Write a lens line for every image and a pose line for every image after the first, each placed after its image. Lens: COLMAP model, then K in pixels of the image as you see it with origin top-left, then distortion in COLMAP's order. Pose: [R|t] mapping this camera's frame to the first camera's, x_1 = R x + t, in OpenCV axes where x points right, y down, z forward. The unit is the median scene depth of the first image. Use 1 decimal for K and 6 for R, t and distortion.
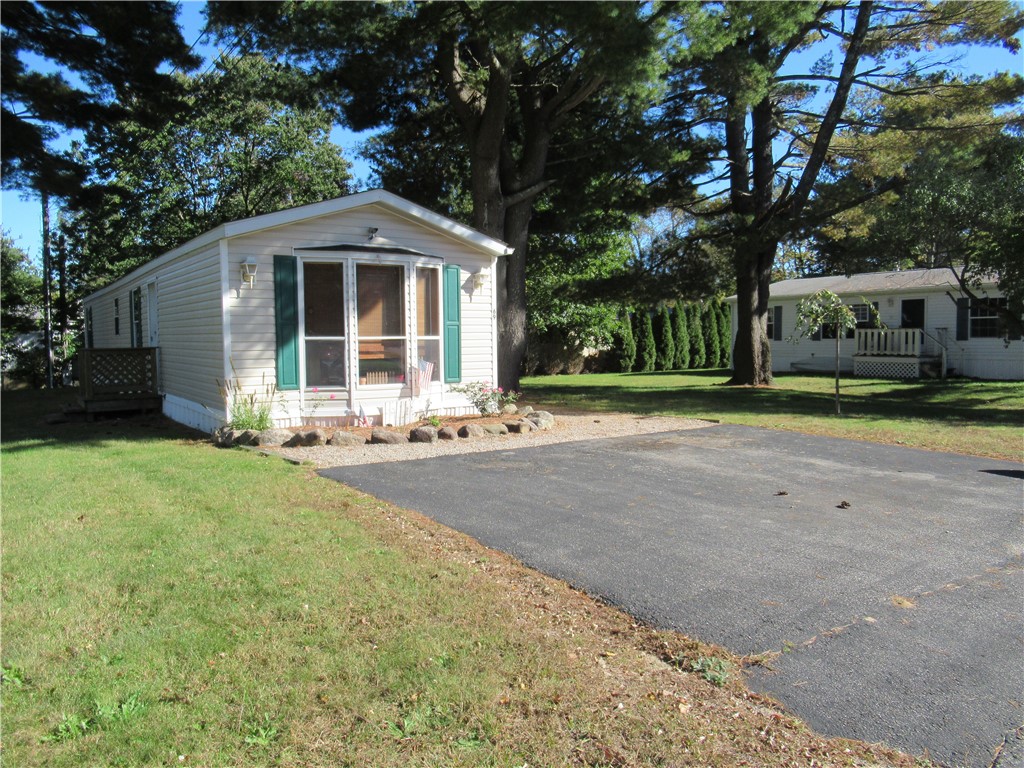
lens RADIAL K [[766.6, 0, 512.0], [0, 766.6, 384.0], [0, 0, 1]] dist [-0.002648, 0.002143]
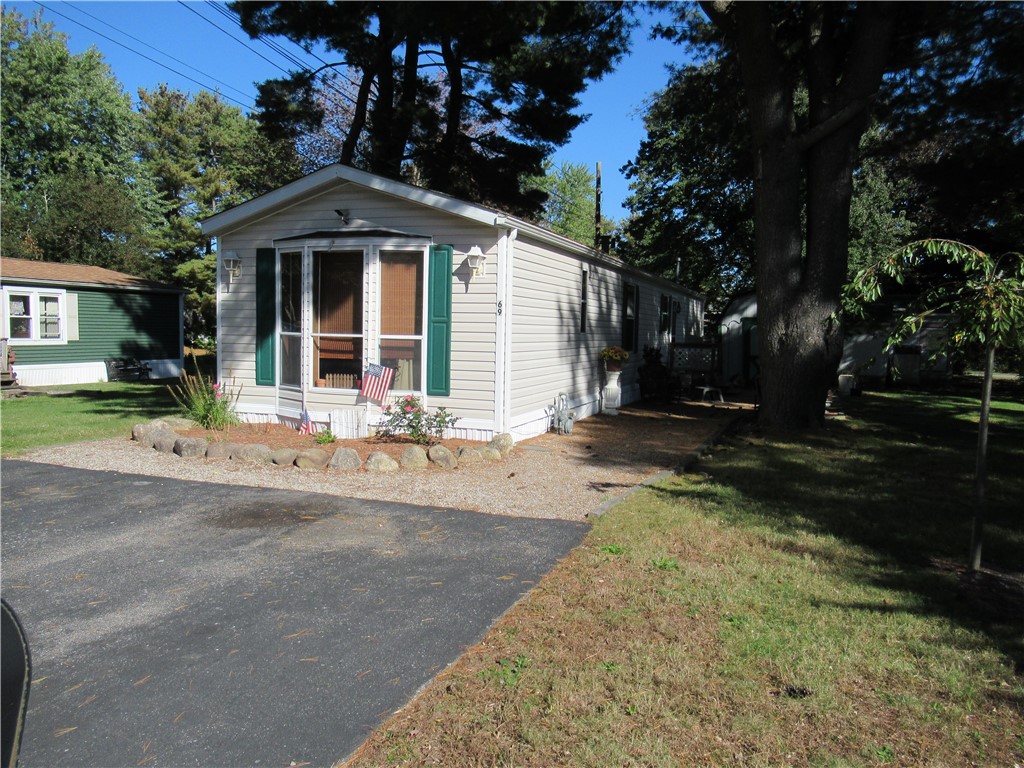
lens RADIAL K [[766.6, 0, 512.0], [0, 766.6, 384.0], [0, 0, 1]] dist [-0.002648, 0.002143]
pose [[0.582193, 0.084383, -0.808660, 0.644972], [-0.077310, 0.995839, 0.048256, -0.060995], [0.809367, 0.034423, 0.586294, 0.640225]]
